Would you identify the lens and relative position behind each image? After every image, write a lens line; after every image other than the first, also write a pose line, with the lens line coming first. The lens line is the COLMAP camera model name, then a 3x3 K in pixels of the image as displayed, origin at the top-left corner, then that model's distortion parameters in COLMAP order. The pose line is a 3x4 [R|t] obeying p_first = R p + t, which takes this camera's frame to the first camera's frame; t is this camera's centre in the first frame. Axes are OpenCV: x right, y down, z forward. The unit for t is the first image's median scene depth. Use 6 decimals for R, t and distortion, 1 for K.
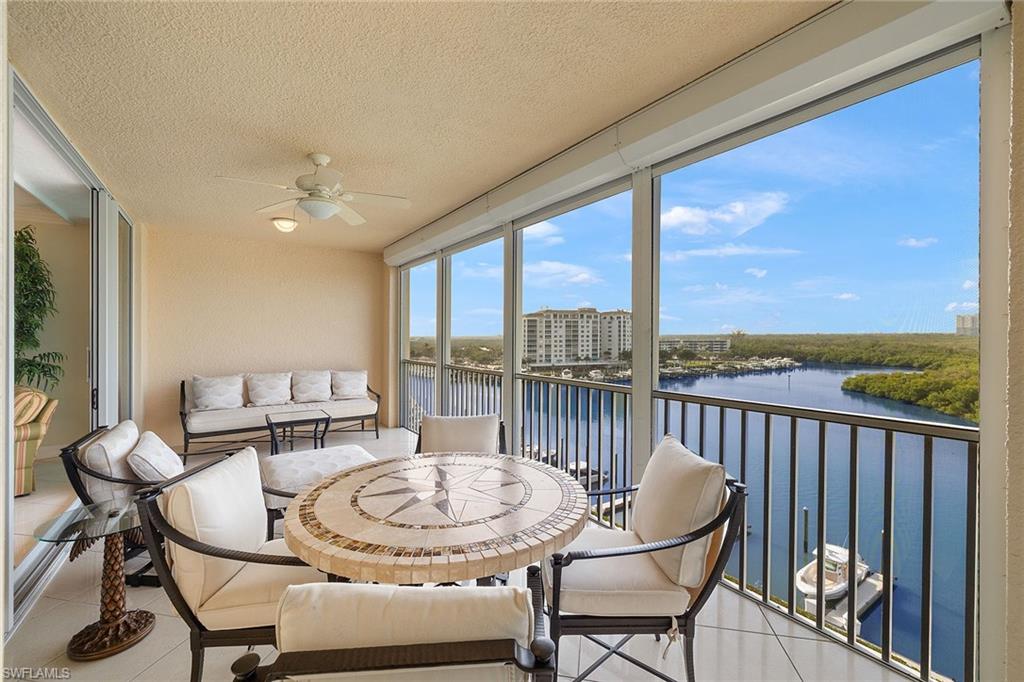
lens RADIAL K [[440.1, 0, 512.4], [0, 440.1, 332.6], [0, 0, 1]] dist [0.010372, -0.000223]
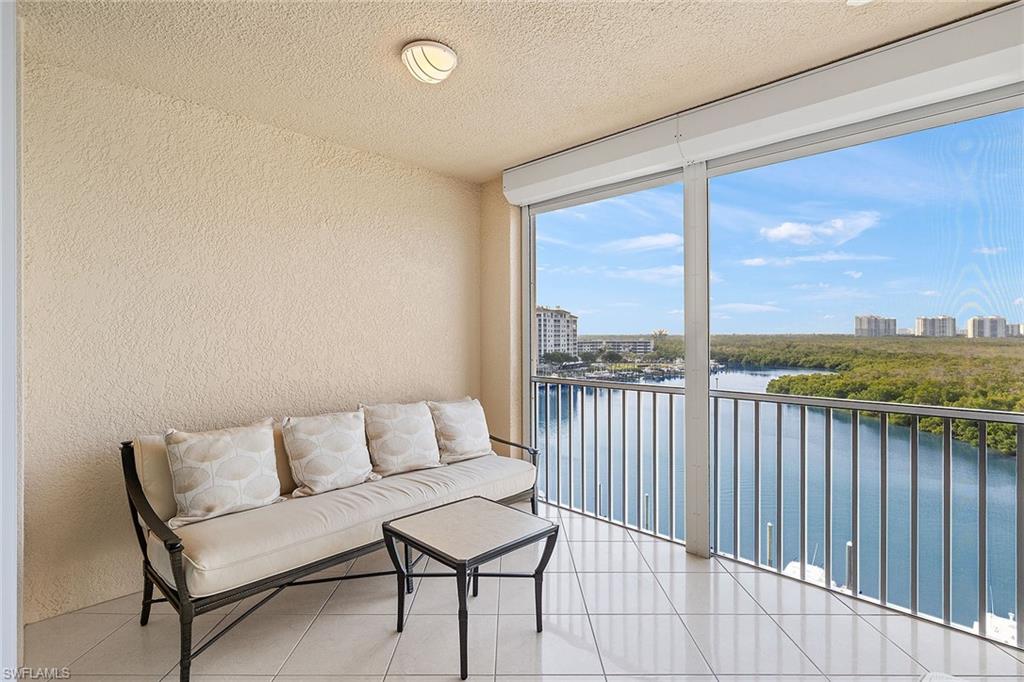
lens RADIAL K [[509.9, 0, 513.9], [0, 509.9, 332.9], [0, 0, 1]] dist [0.012238, 0.000159]
pose [[0.979641, 0.003633, 0.200722, -0.480782], [-0.004000, 0.999991, 0.001426, 0.007252], [-0.200715, -0.002200, 0.979647, 0.462648]]
